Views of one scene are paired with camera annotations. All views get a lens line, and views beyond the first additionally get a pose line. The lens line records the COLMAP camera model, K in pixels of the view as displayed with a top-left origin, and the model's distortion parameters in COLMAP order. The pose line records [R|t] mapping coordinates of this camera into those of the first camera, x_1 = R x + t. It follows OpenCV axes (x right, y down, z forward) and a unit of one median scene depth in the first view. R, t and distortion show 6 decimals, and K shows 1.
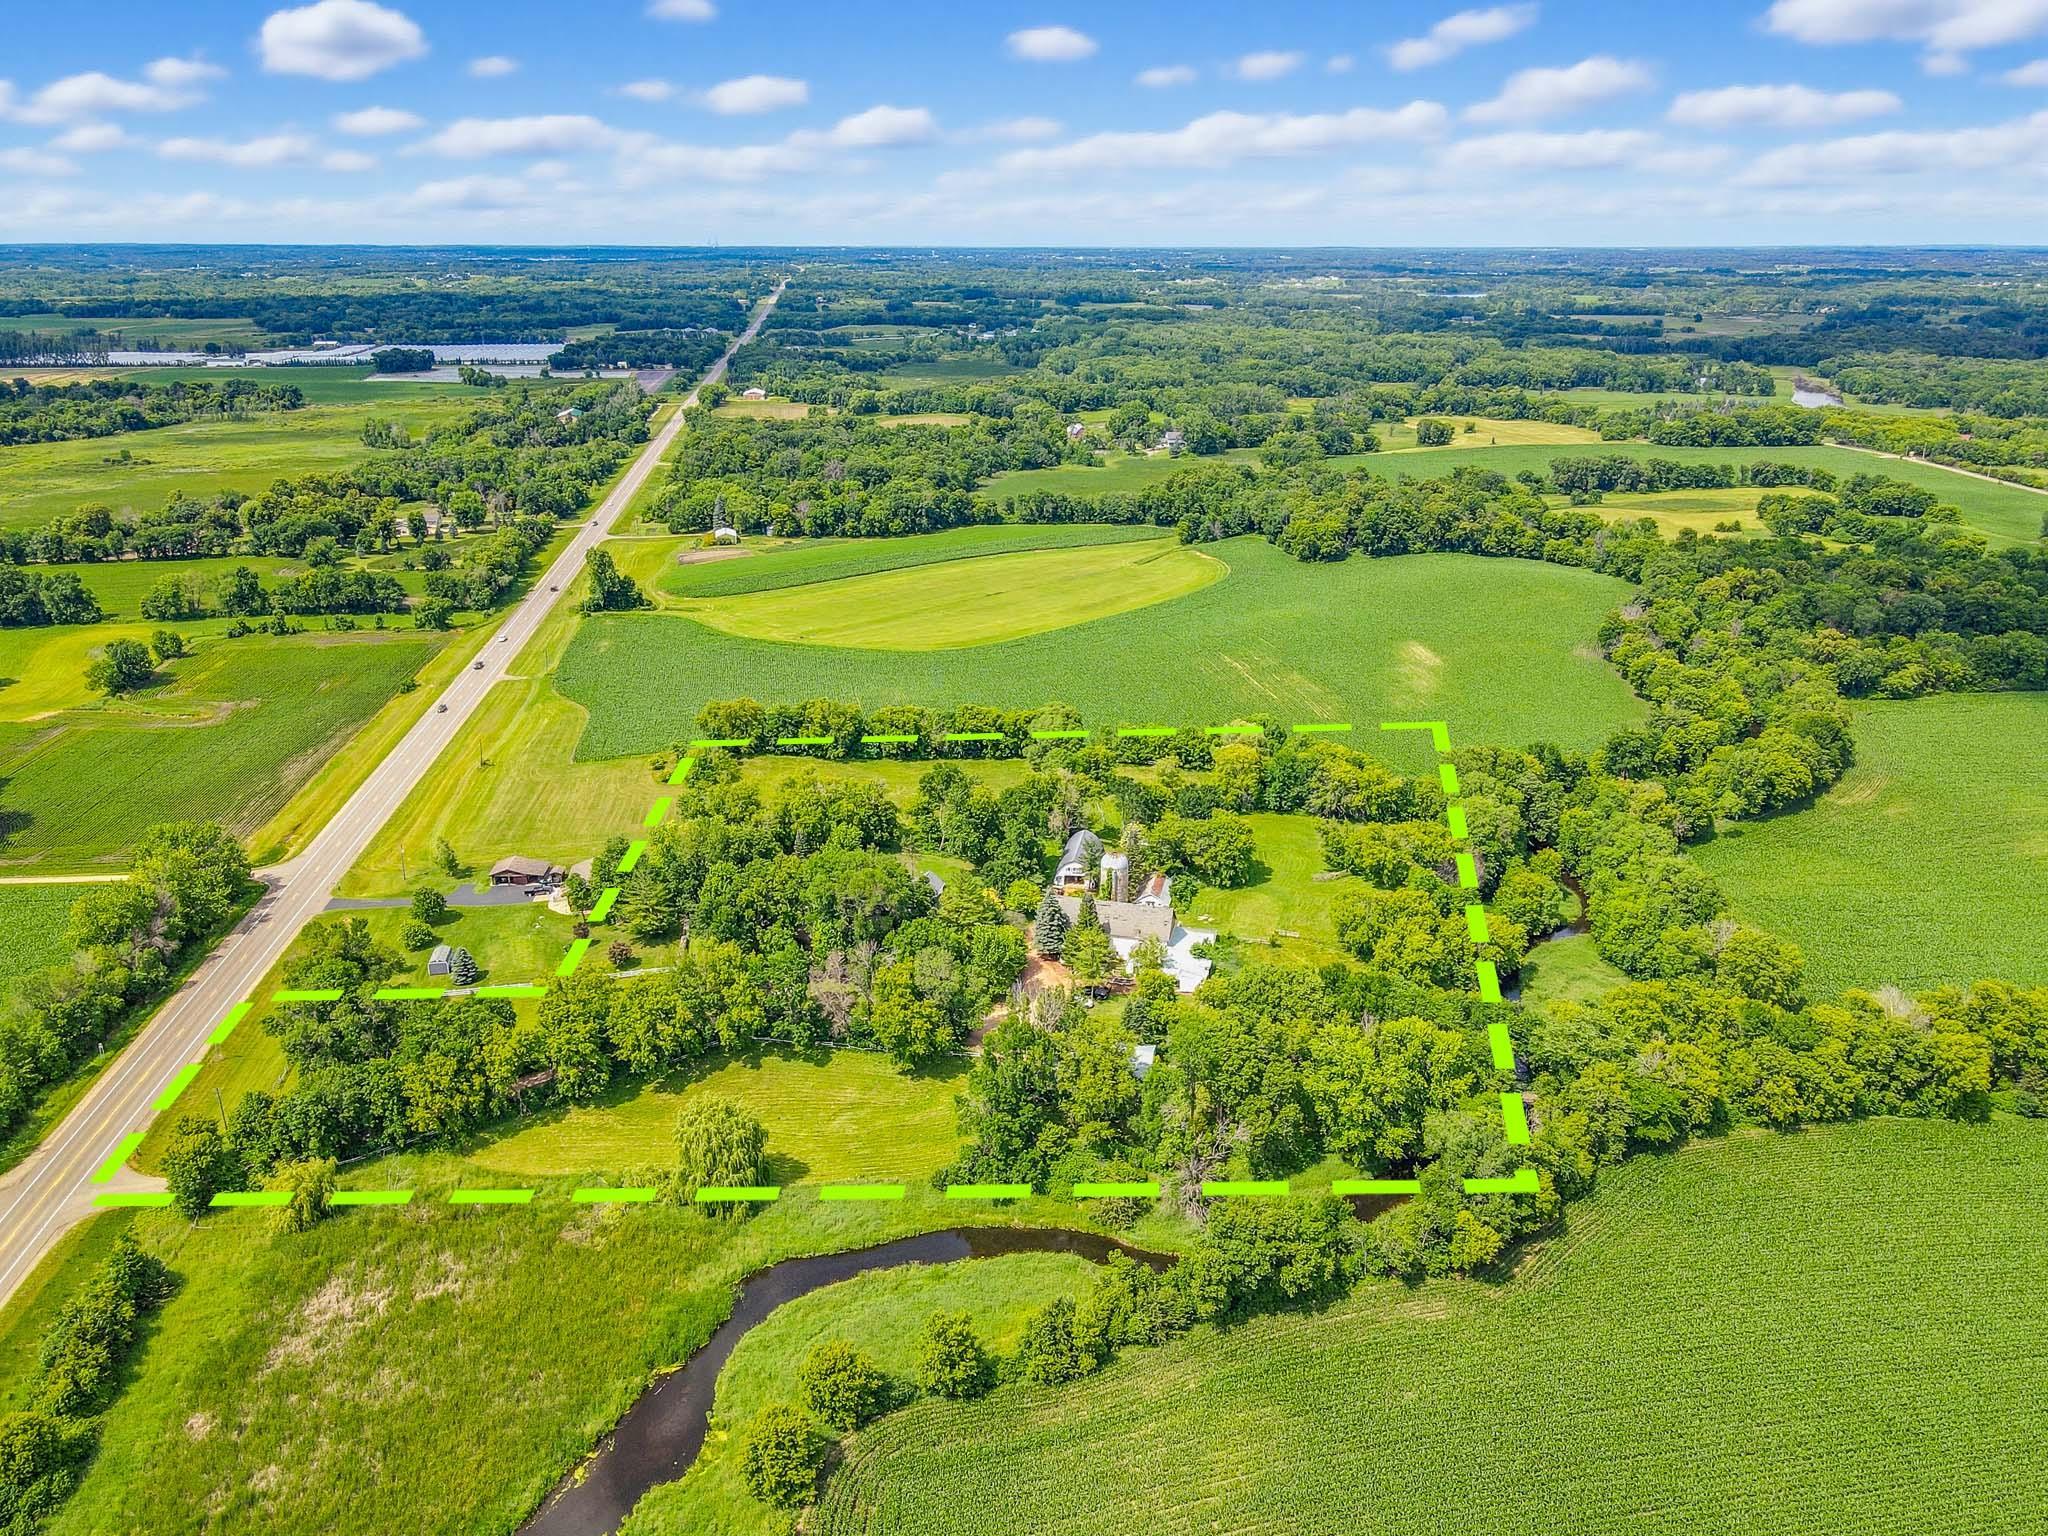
lens RADIAL K [[1521.1, 0, 1032.1], [0, 1521.1, 756.1], [0, 0, 1]] dist [0.040776, 0.010806]
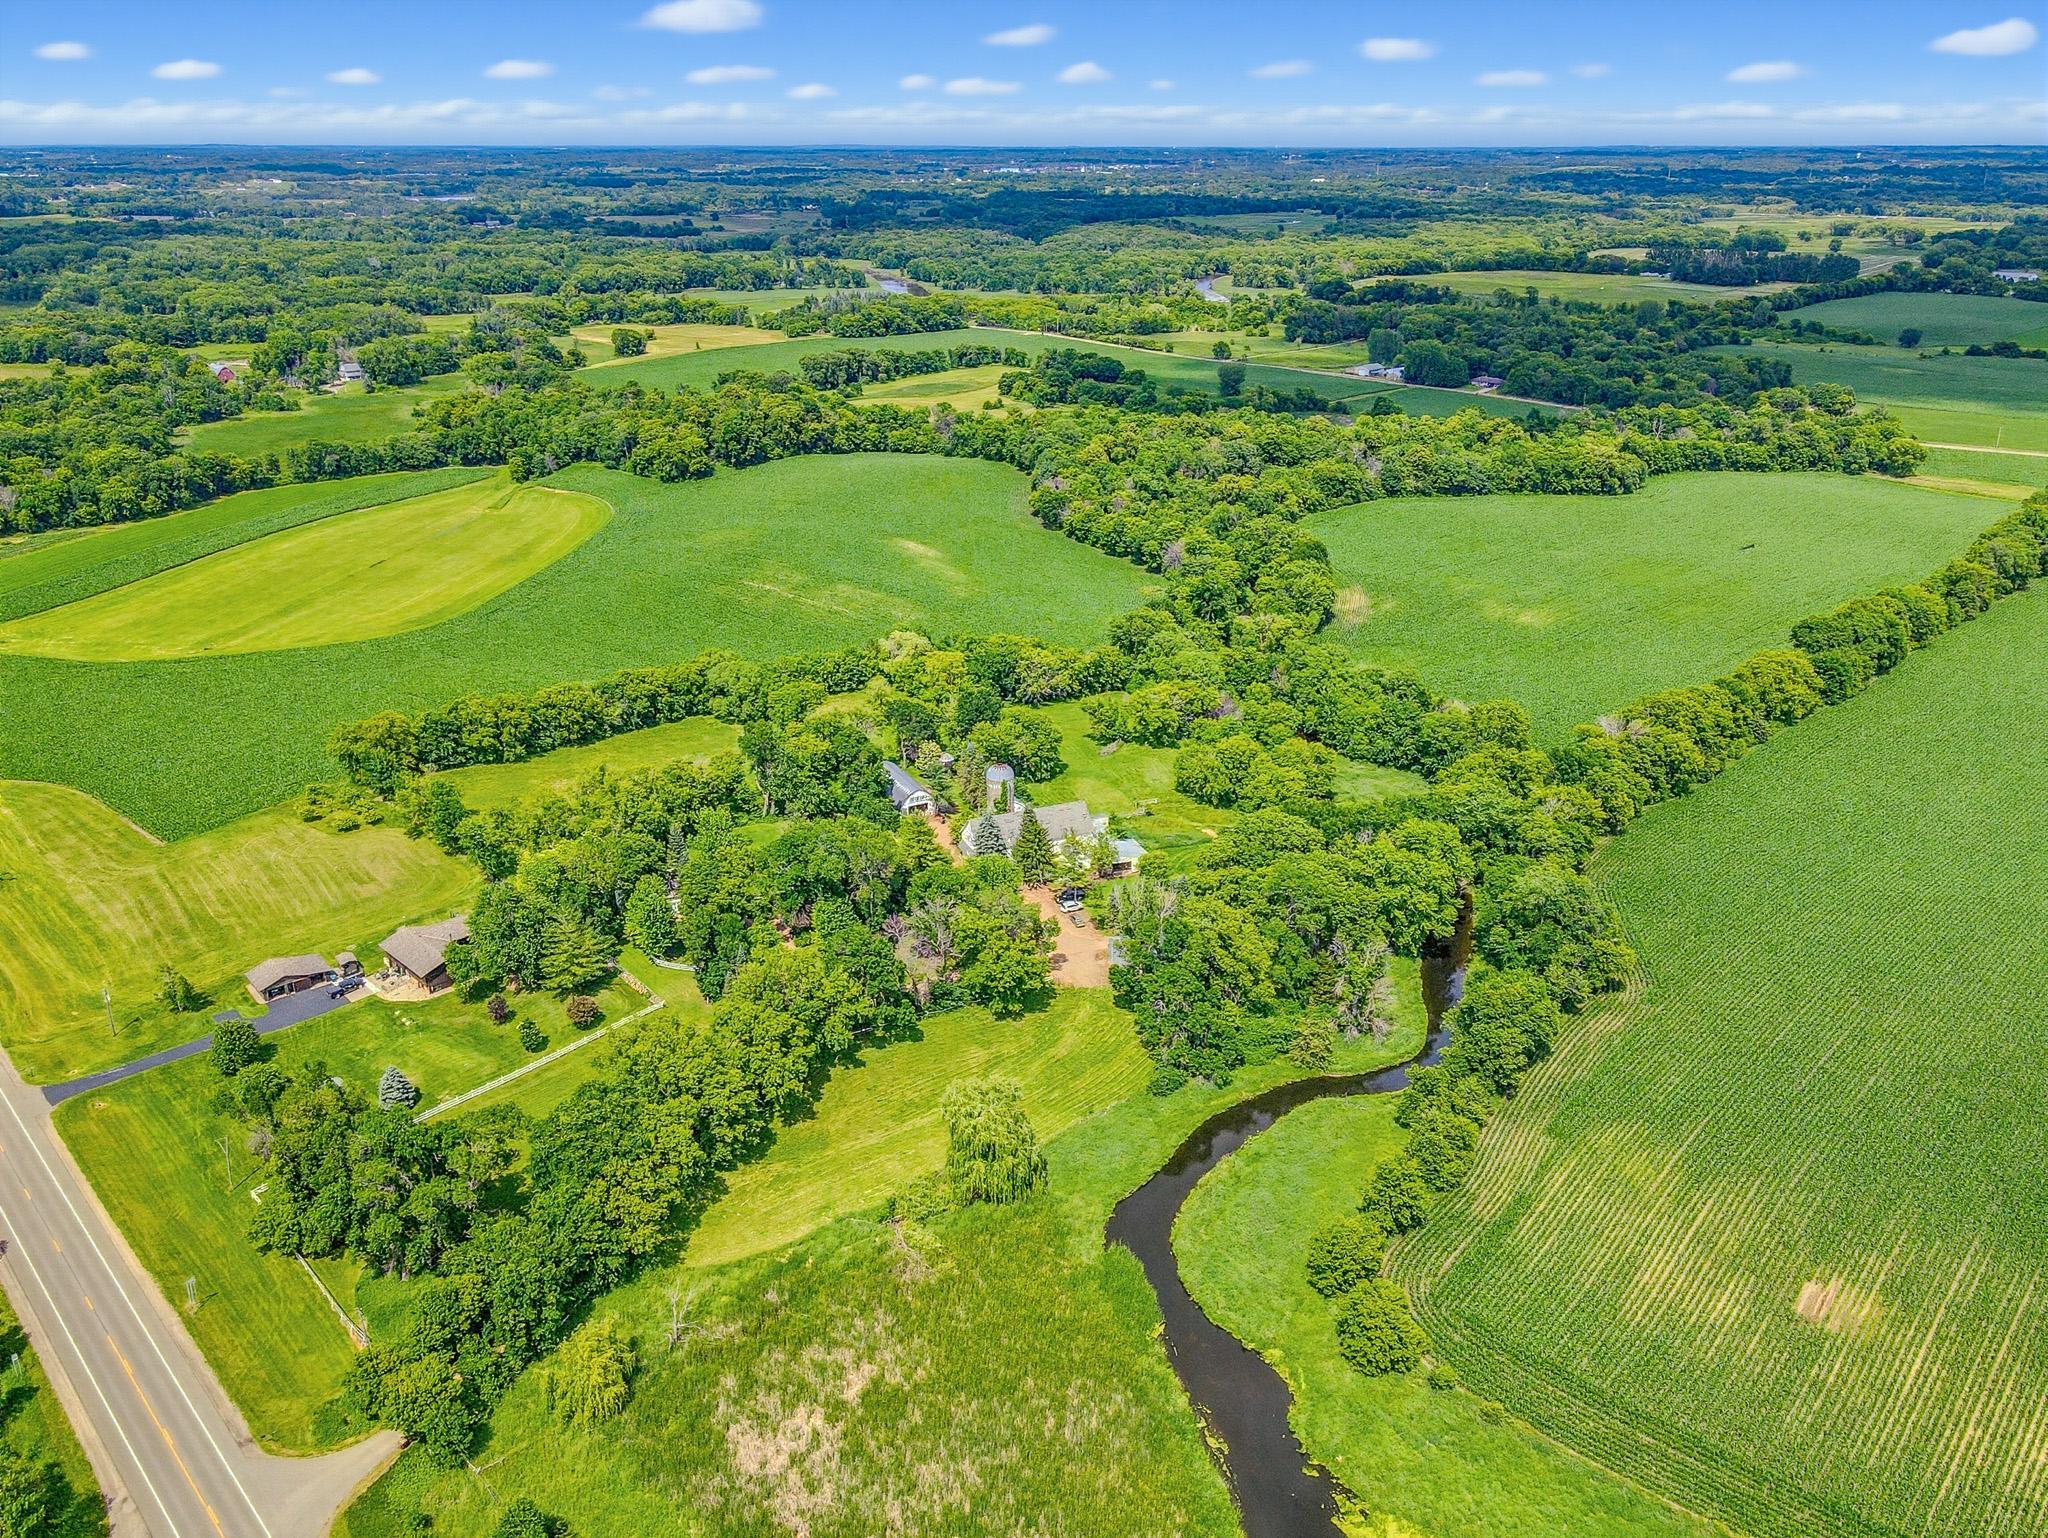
lens RADIAL K [[1521.1, 0, 1032.1], [0, 1521.1, 757.1], [0, 0, 1]] dist [0.040776, 0.010806]
pose [[0.812542, -0.230438, 0.535419, -0.179894], [0.199112, 0.973015, 0.116606, -0.021836], [-0.547841, 0.011861, 0.836498, 0.051165]]
